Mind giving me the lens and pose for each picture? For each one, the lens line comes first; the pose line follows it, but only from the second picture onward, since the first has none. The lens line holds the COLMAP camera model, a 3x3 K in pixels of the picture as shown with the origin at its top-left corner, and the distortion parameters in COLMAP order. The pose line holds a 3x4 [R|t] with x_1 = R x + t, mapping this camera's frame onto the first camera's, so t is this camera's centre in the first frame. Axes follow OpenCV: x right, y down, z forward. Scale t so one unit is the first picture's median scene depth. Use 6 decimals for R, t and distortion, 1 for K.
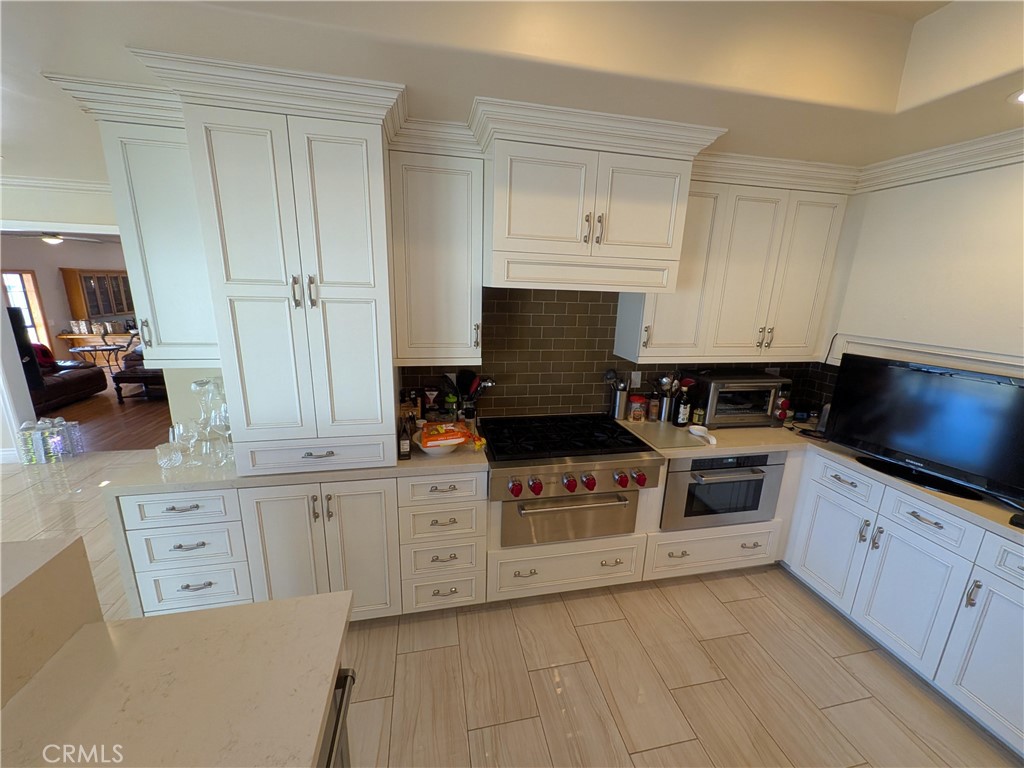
lens RADIAL K [[405.5, 0, 516.4], [0, 405.5, 385.8], [0, 0, 1]] dist [0.007253, -0.001474]
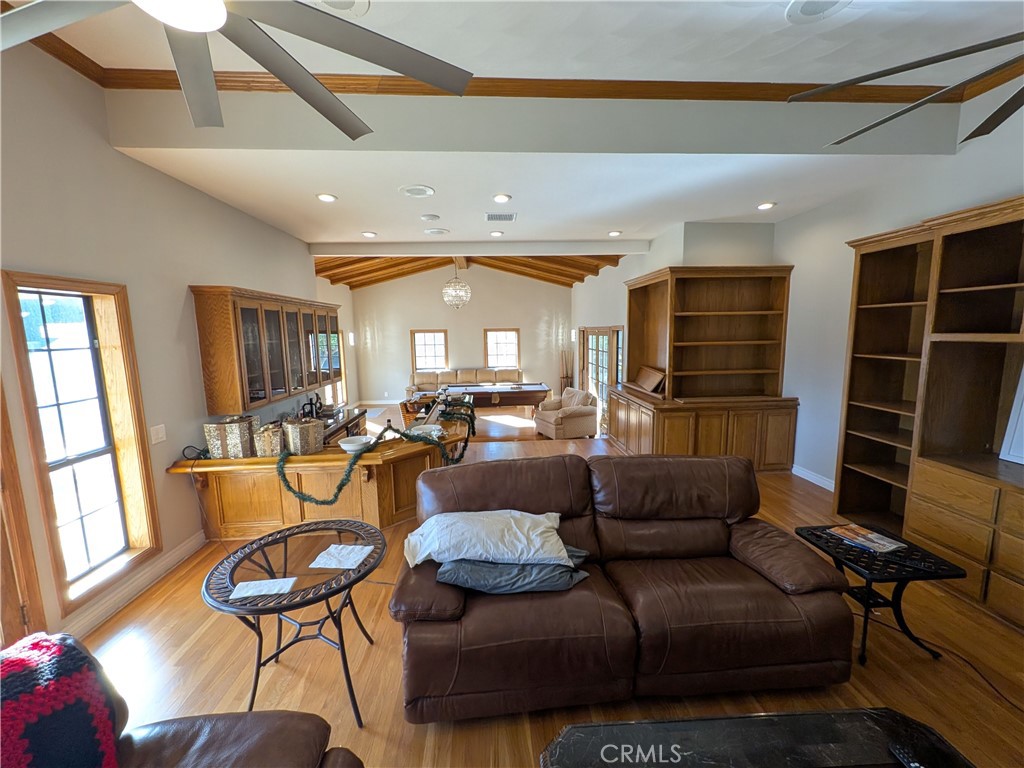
lens RADIAL K [[405.5, 0, 515.9], [0, 405.5, 385.2], [0, 0, 1]] dist [0.007253, -0.001474]
pose [[0.989272, -0.031167, -0.142723, -0.109719], [0.014425, 0.993042, -0.116871, -0.021121], [0.145372, 0.113559, 0.982838, 0.097444]]
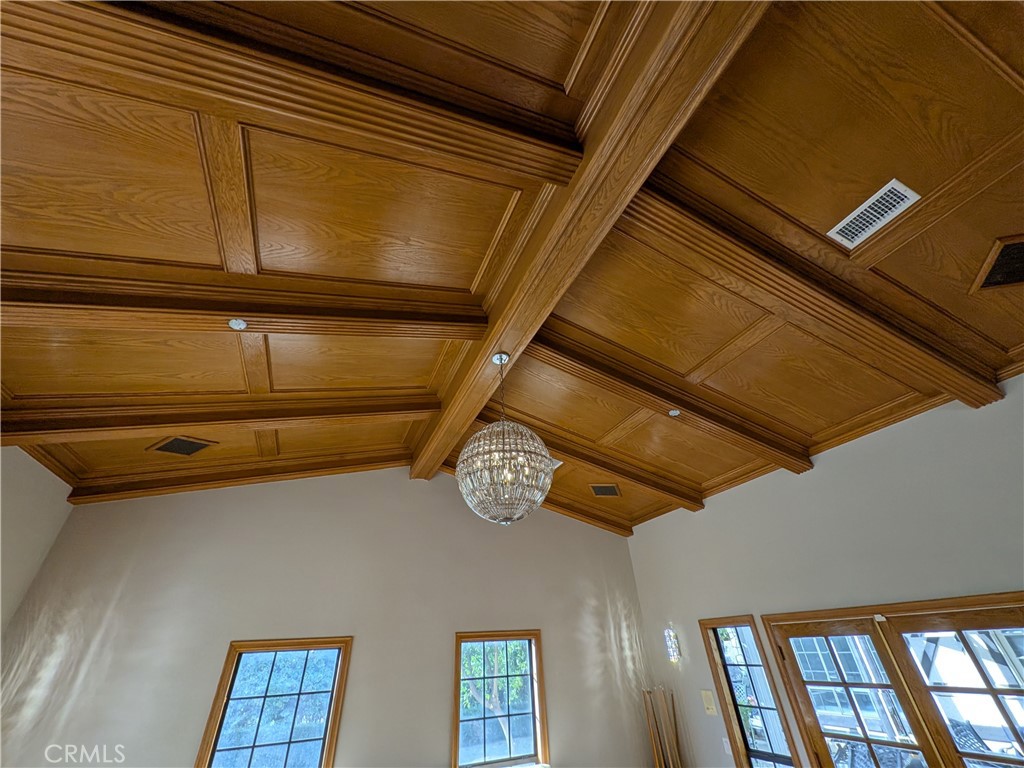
lens RADIAL K [[405.5, 0, 511.9], [0, 405.5, 386.3], [0, 0, 1]] dist [0.007253, -0.001474]
pose [[0.976690, 0.042558, 0.210396, -0.123581], [0.125745, 0.680941, -0.721463, -0.028342], [-0.173971, 0.731101, 0.659716, 0.126320]]
